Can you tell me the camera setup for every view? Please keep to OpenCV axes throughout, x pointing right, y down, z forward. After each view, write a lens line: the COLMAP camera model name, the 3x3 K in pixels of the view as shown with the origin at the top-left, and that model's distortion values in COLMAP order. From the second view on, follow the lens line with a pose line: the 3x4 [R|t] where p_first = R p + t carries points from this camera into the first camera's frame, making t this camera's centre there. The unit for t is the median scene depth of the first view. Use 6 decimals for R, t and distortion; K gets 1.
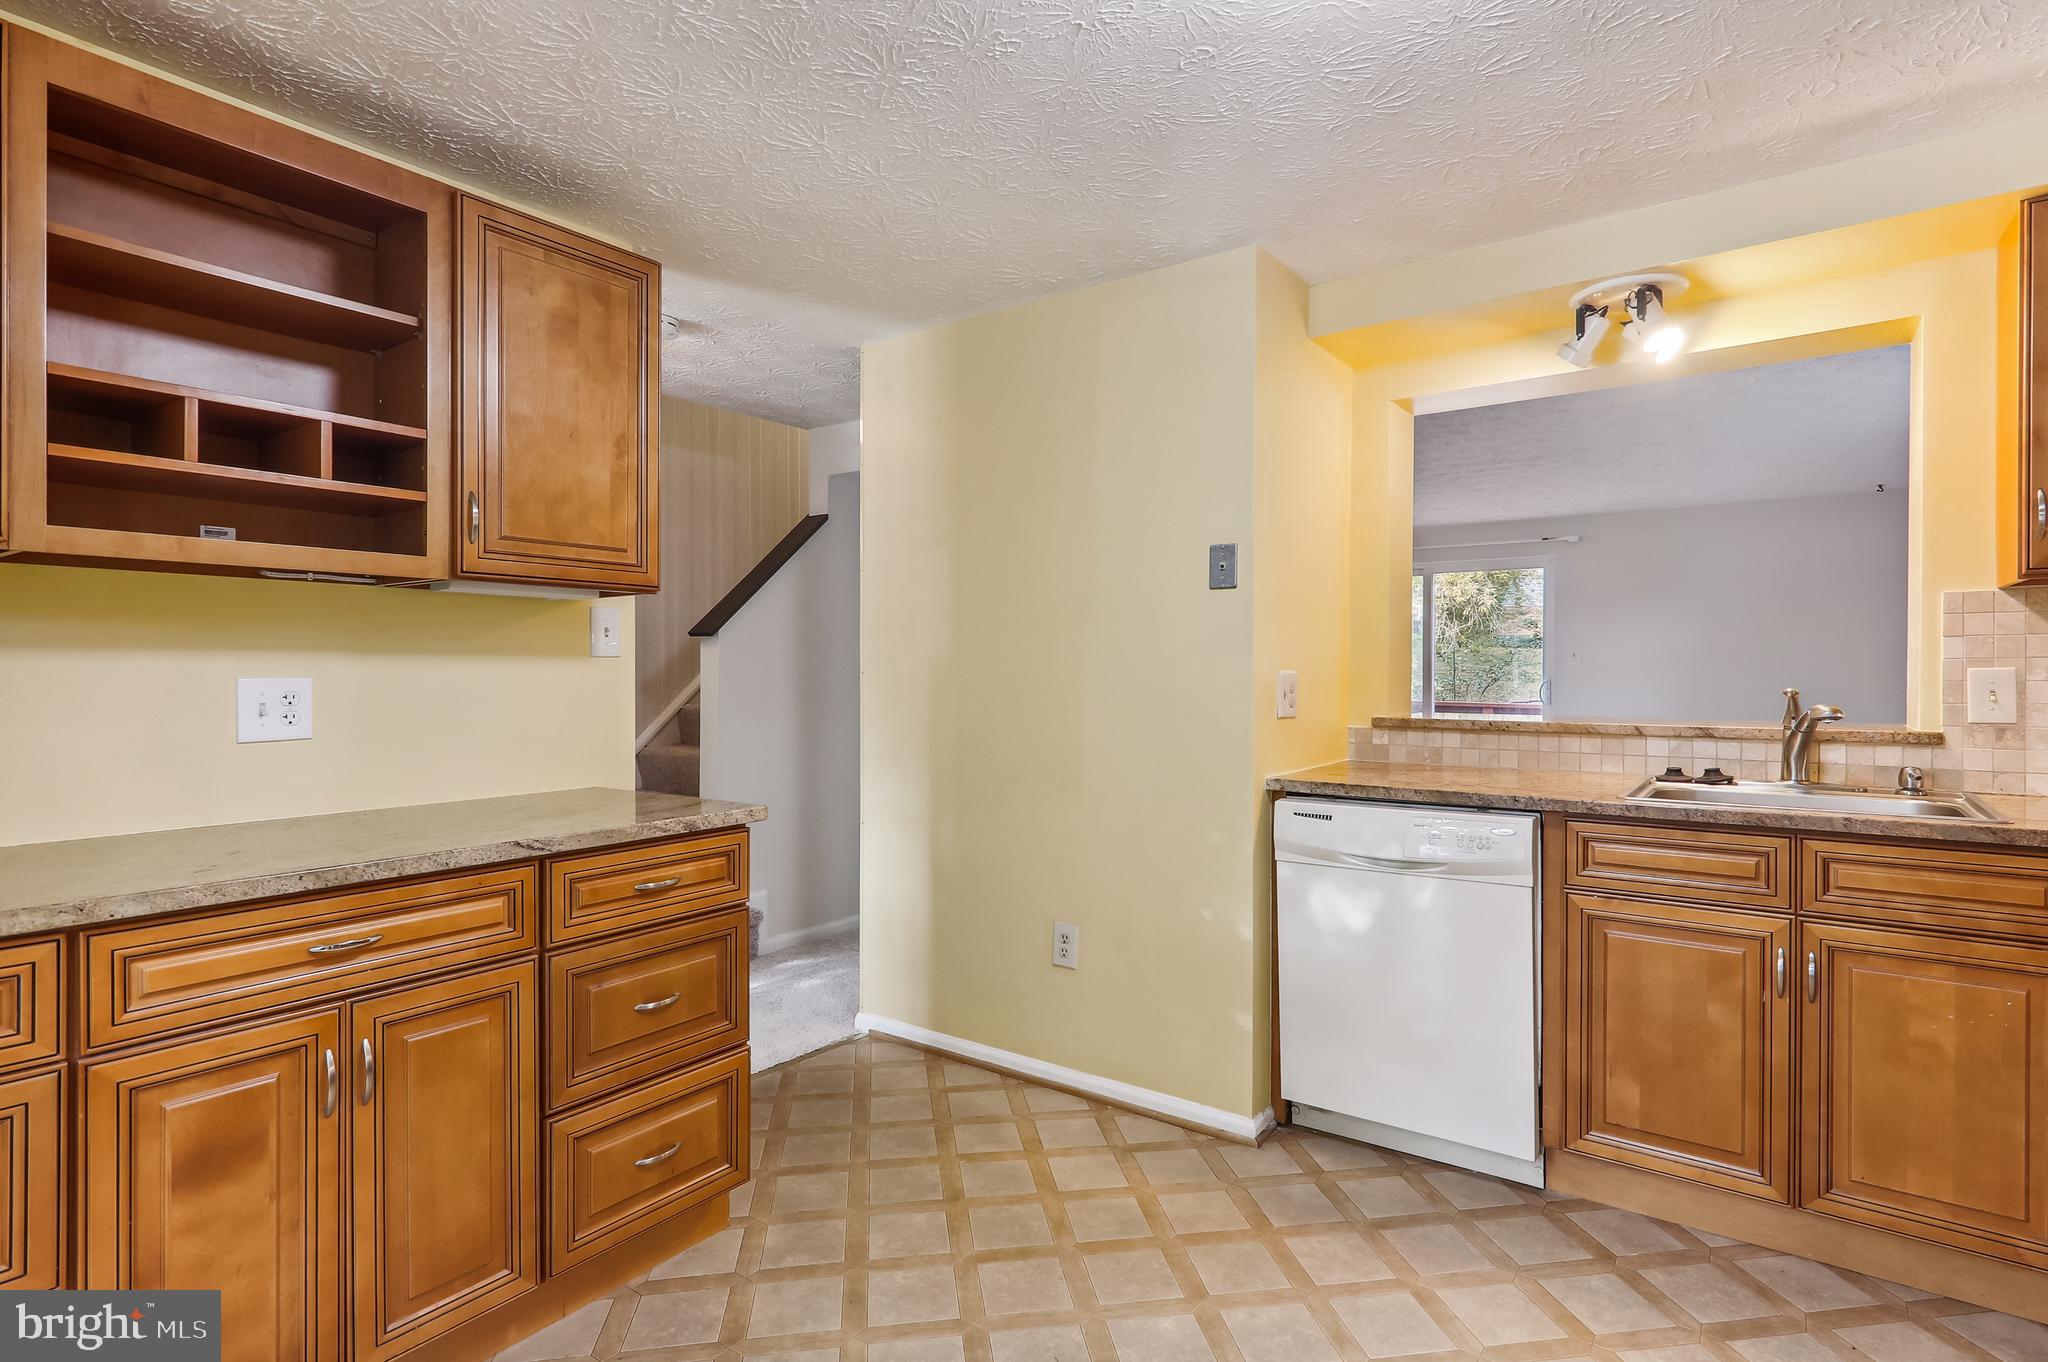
lens RADIAL K [[1009.1, 0, 1023.8], [0, 1009.1, 676.5], [0, 0, 1]] dist [0.000637, -0.000091]
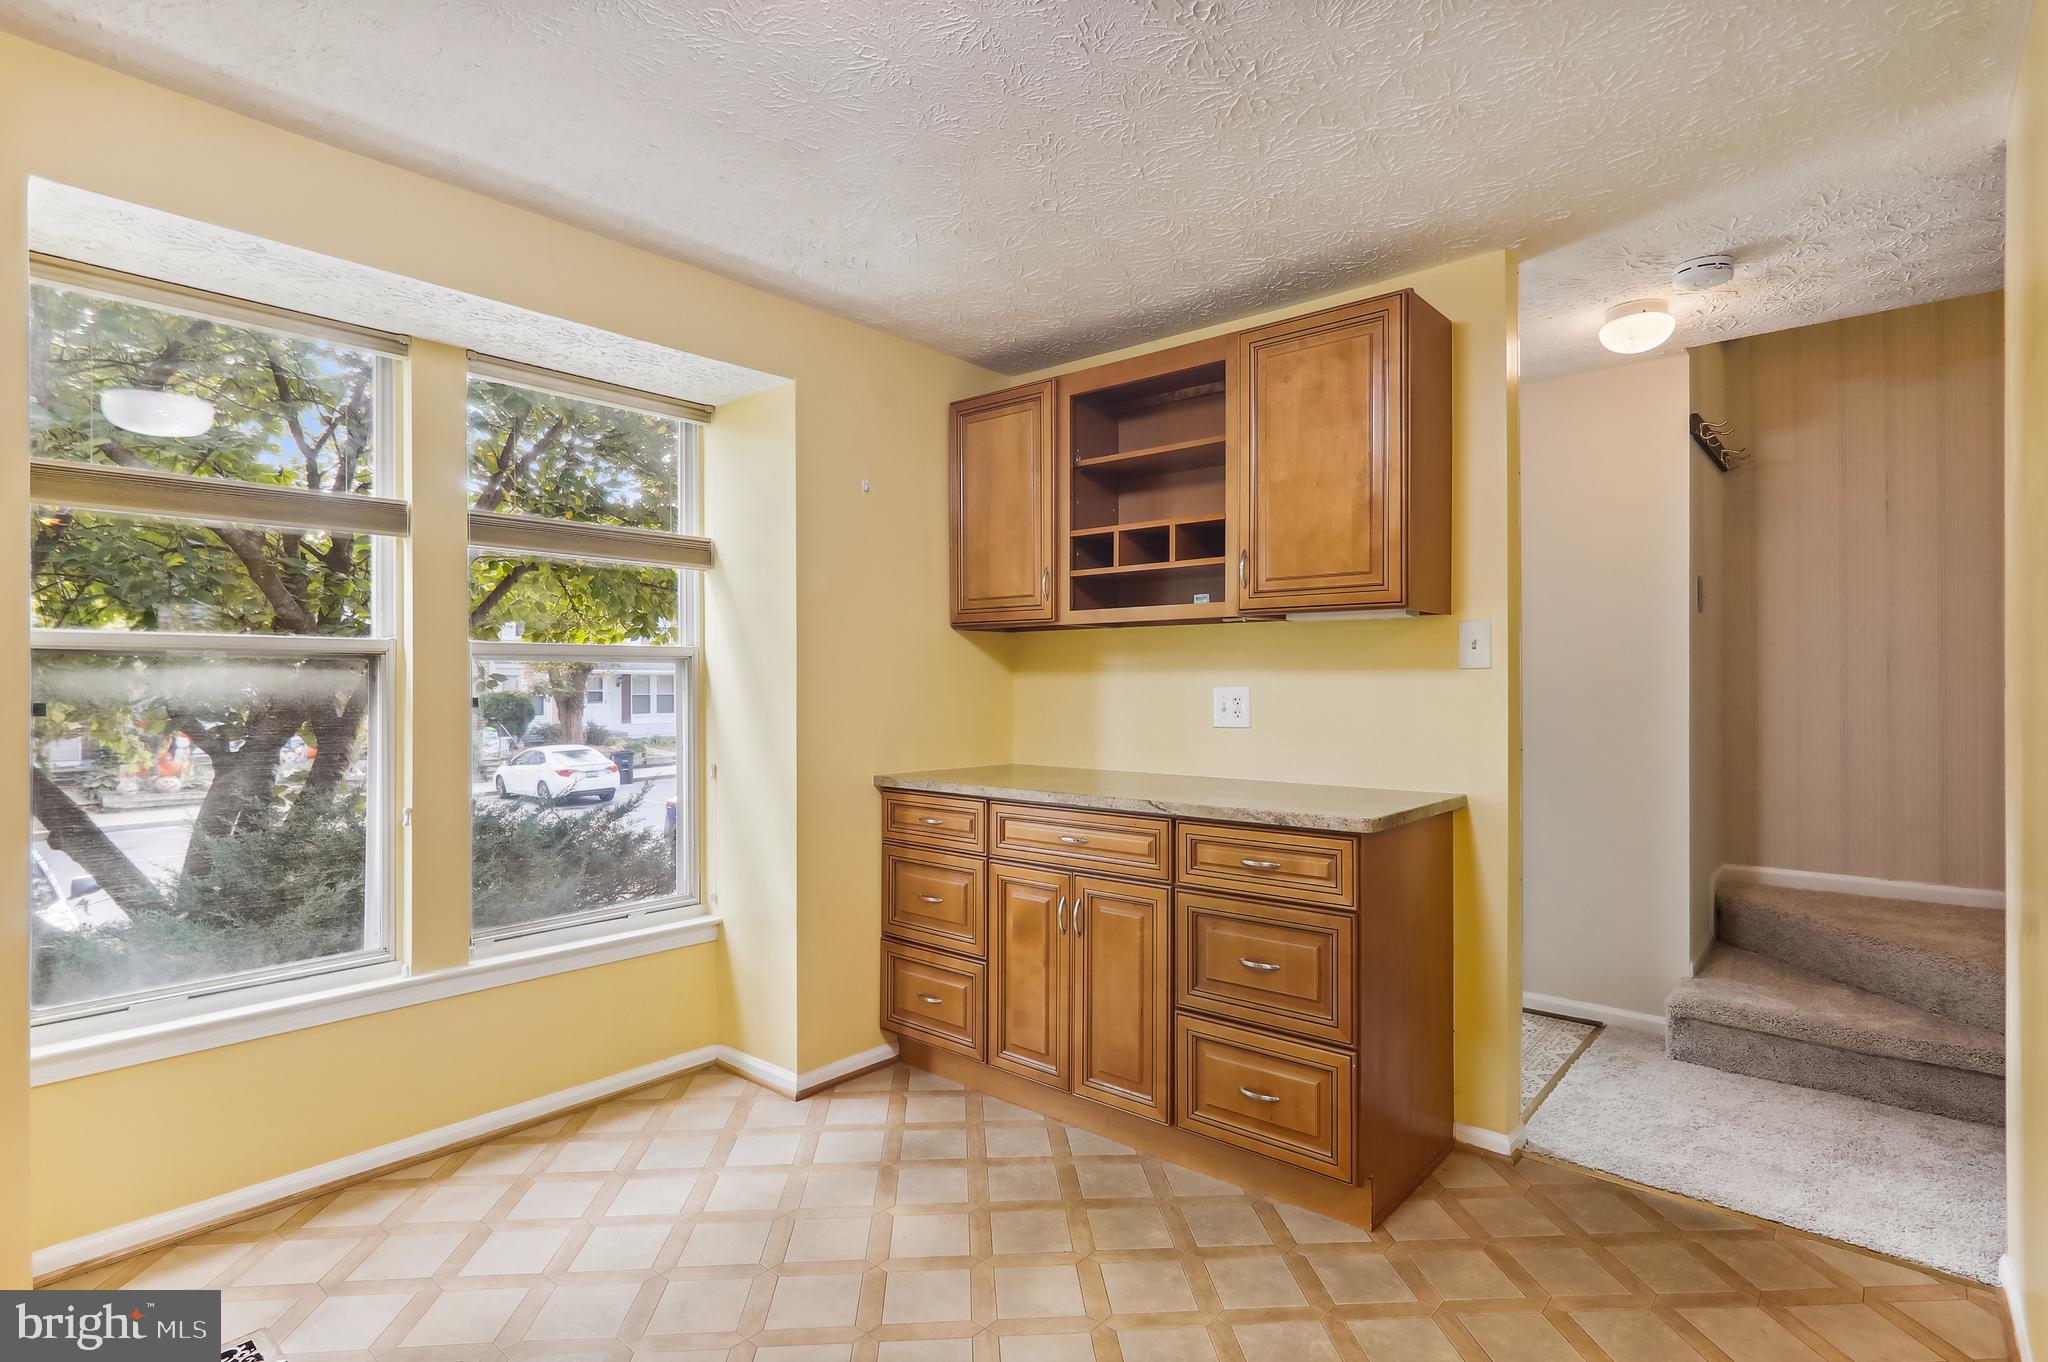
lens RADIAL K [[972.7, 0, 990.3], [0, 972.7, 669.9], [0, 0, 1]] dist [-0.000795, -0.000046]
pose [[-0.081036, -0.012238, -0.996636, 0.794097], [0.000513, 0.999924, -0.012320, -0.006563], [0.996711, -0.001510, -0.081023, 0.778183]]
